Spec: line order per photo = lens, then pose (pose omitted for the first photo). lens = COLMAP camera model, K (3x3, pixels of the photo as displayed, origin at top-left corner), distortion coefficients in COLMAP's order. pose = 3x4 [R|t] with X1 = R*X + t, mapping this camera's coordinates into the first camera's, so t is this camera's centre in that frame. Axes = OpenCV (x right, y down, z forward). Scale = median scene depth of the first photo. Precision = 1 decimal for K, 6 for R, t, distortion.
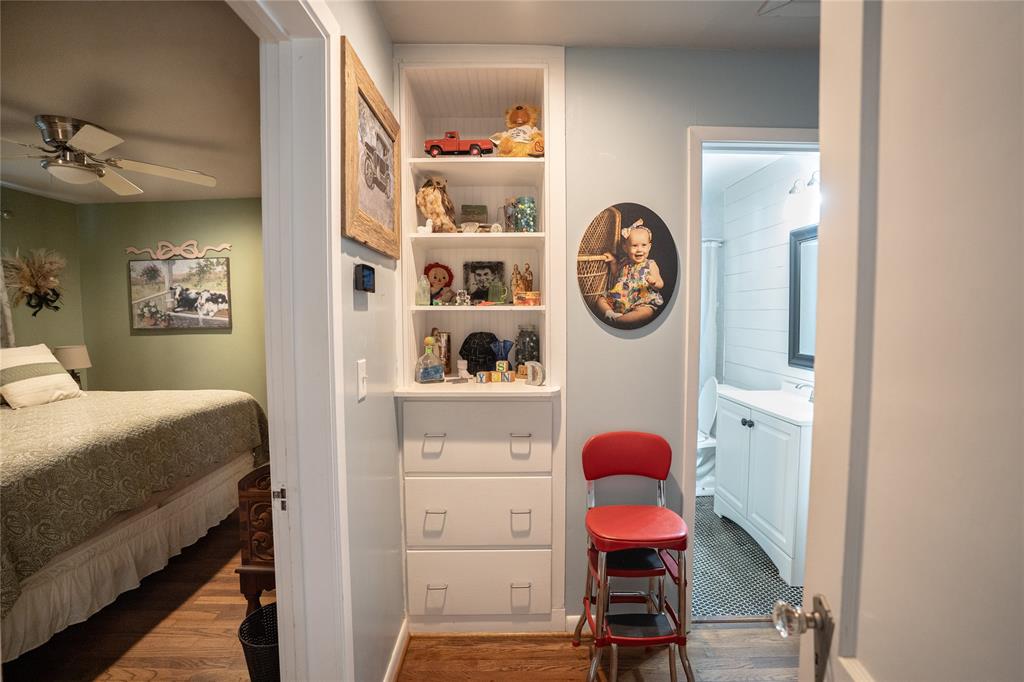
lens RADIAL K [[480.9, 0, 520.3], [0, 480.9, 332.9], [0, 0, 1]] dist [-0.053211, 0.019999]
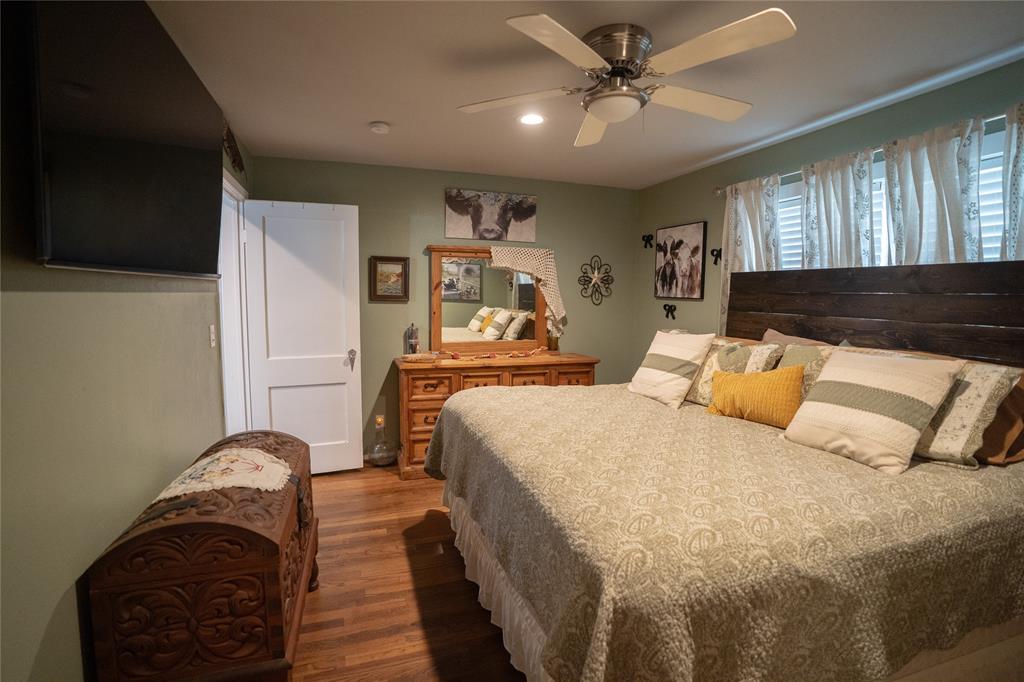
lens RADIAL K [[480.9, 0, 514.9], [0, 480.9, 337.4], [0, 0, 1]] dist [-0.053211, 0.019999]
pose [[-0.951366, 0.019757, -0.307428, -0.363255], [-0.021548, 0.991230, 0.130382, -0.045883], [0.307307, 0.130666, -0.942597, 1.105956]]
